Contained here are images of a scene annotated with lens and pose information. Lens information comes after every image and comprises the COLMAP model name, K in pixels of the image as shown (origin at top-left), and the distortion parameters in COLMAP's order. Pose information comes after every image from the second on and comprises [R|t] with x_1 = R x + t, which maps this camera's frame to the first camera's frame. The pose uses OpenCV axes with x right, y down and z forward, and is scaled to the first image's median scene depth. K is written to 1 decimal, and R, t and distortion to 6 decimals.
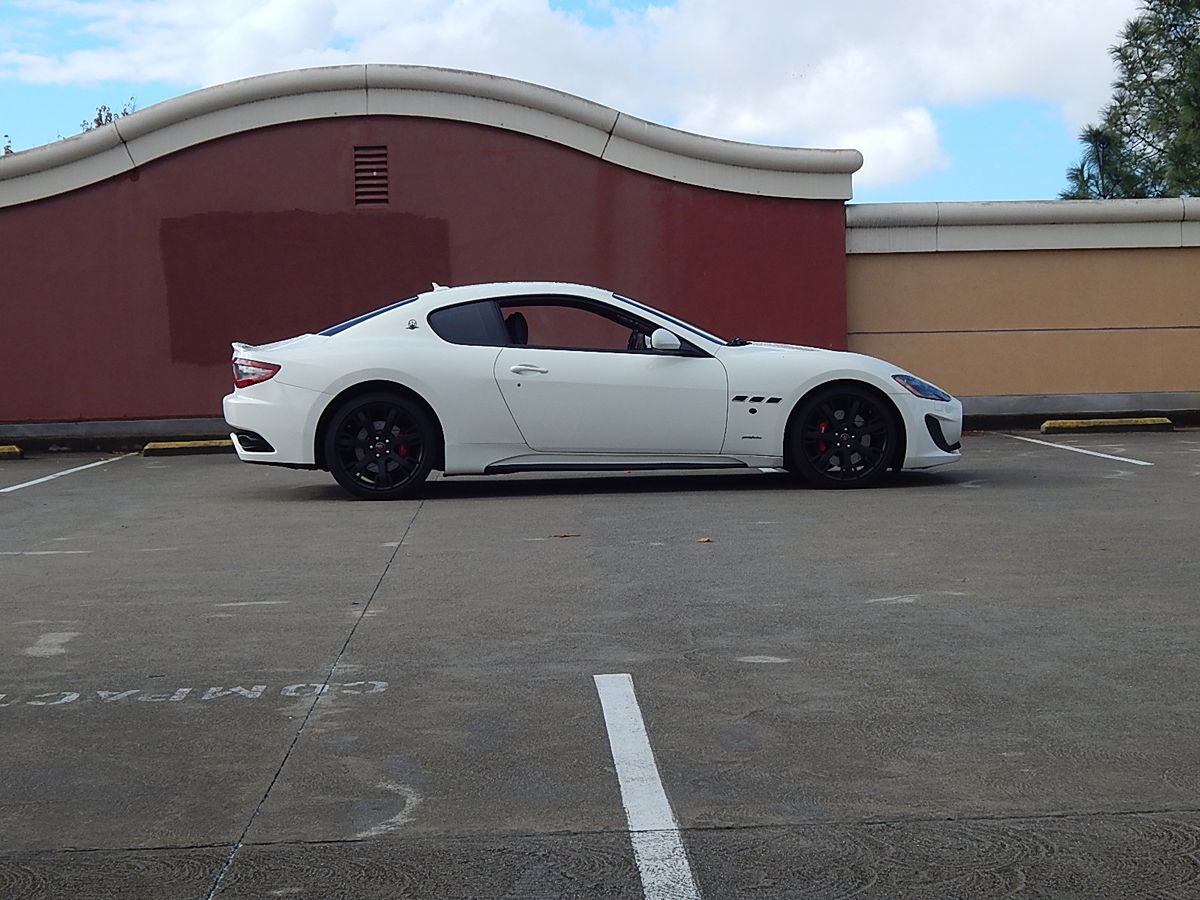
lens RADIAL K [[2586.5, 0, 602.6], [0, 2586.5, 452.2], [0, 0, 1]] dist [0.034834, -0.470432]
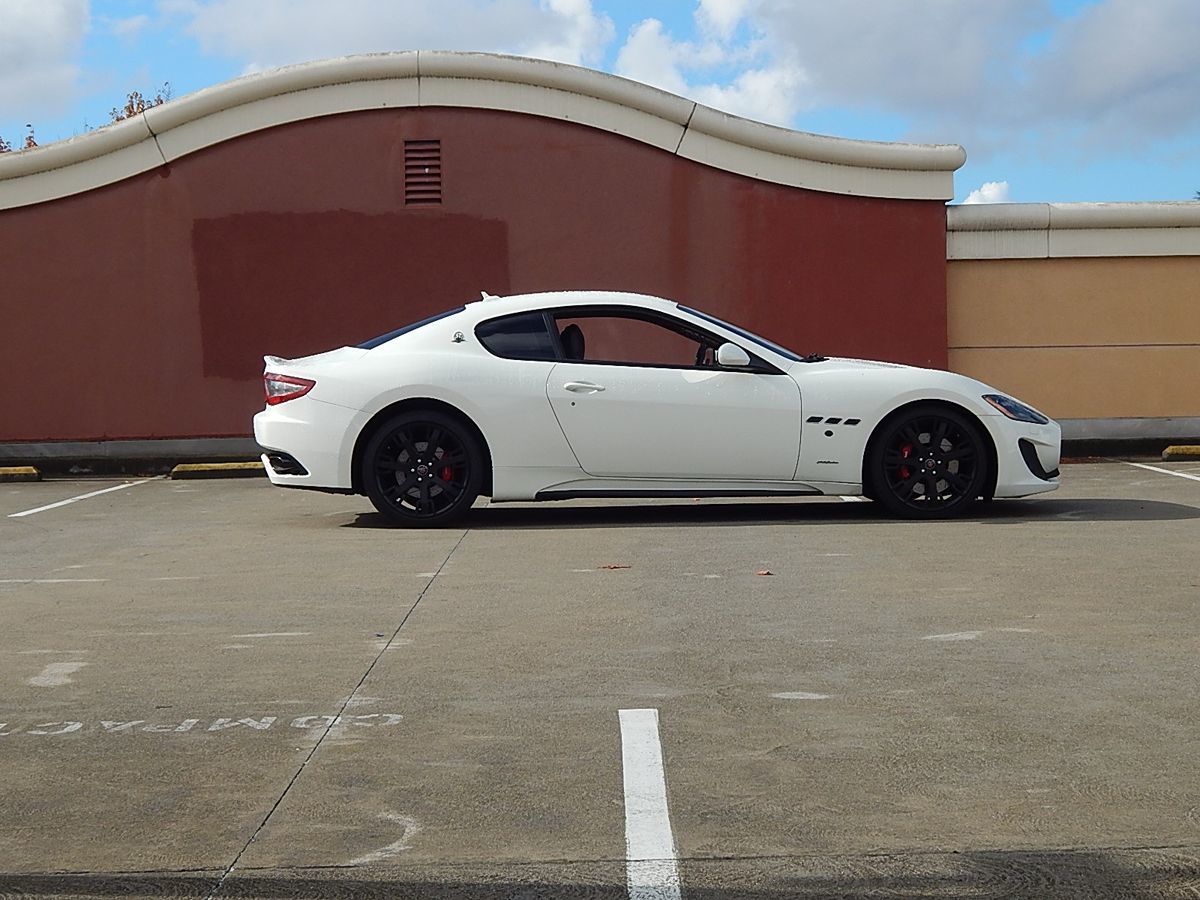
lens RADIAL K [[2983.6, 0, 580.4], [0, 2983.6, 446.6], [0, 0, 1]] dist [0.031040, -0.612676]
pose [[0.998915, 0.005850, -0.046204, 0.022942], [-0.006371, 0.999918, -0.011131, 0.001212], [0.046135, 0.011414, 0.998870, -0.068619]]
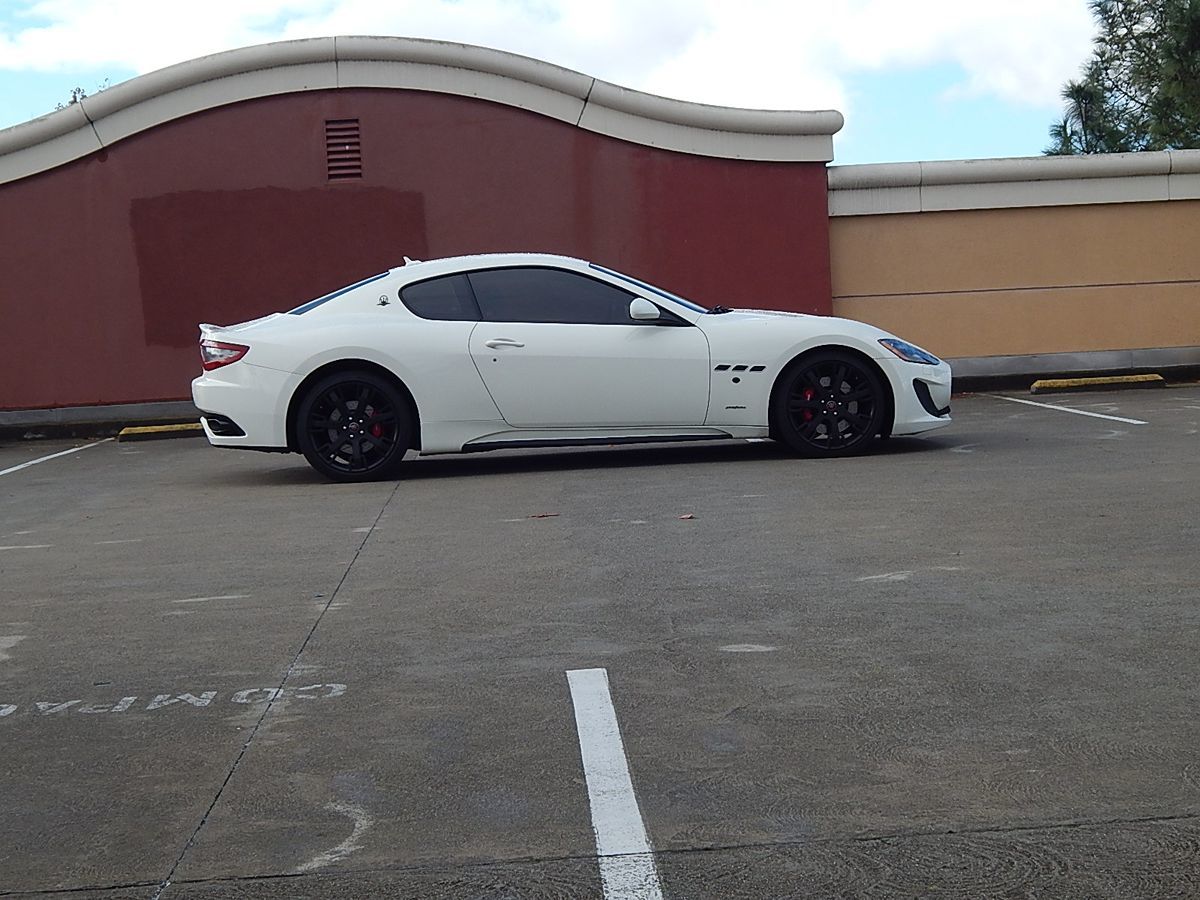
lens RADIAL K [[2522.4, 0, 615.0], [0, 2522.4, 450.6], [0, 0, 1]] dist [0.017847, -0.263770]
pose [[0.999619, -0.027063, 0.005490, 0.007953], [0.026992, 0.999555, 0.012668, -0.003238], [-0.005830, -0.012515, 0.999905, 0.061956]]
